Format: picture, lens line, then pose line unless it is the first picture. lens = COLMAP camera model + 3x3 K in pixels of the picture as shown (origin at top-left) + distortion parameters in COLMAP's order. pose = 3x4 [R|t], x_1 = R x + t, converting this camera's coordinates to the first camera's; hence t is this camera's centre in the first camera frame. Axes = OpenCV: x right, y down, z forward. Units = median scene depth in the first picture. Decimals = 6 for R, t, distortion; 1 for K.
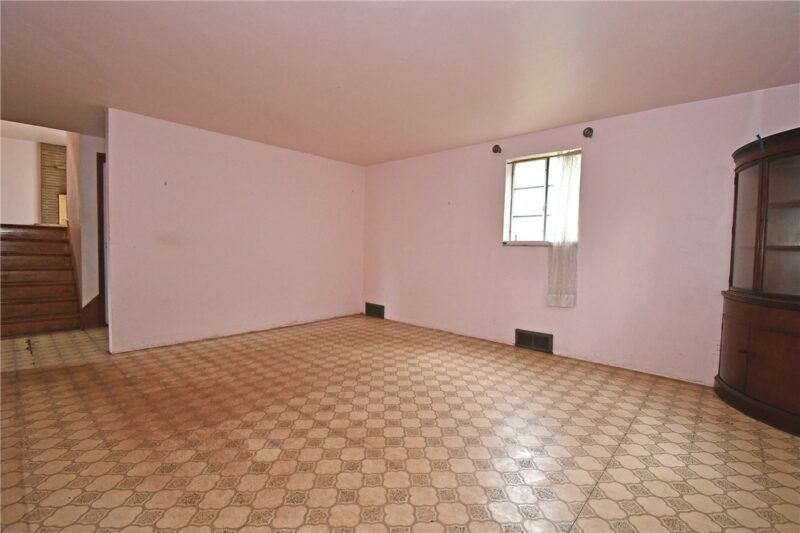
lens RADIAL K [[353.3, 0, 400.0], [0, 353.3, 266.5], [0, 0, 1]] dist [0.025790, -0.029944]
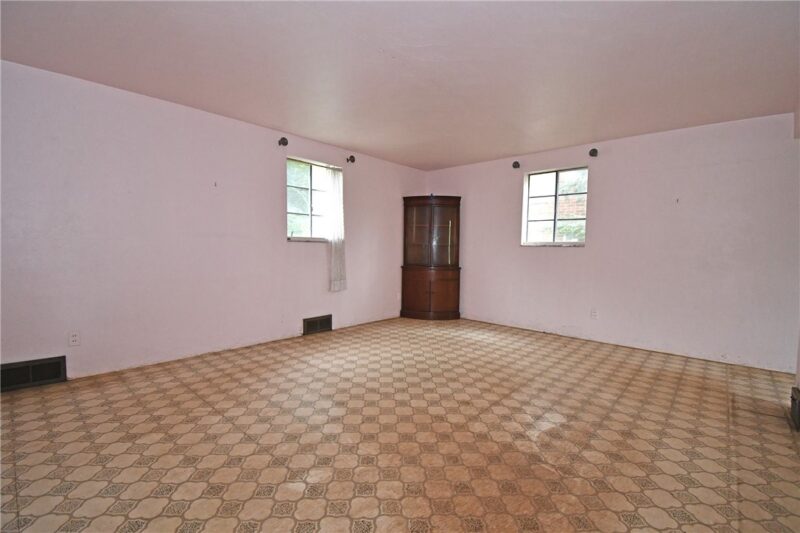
lens RADIAL K [[353.3, 0, 400.0], [0, 353.3, 266.5], [0, 0, 1]] dist [0.025790, -0.029944]
pose [[0.019120, -0.074632, 0.997028, -0.942689], [0.033447, 0.996700, 0.073966, -0.068142], [-0.999258, 0.031933, 0.021554, 0.888544]]
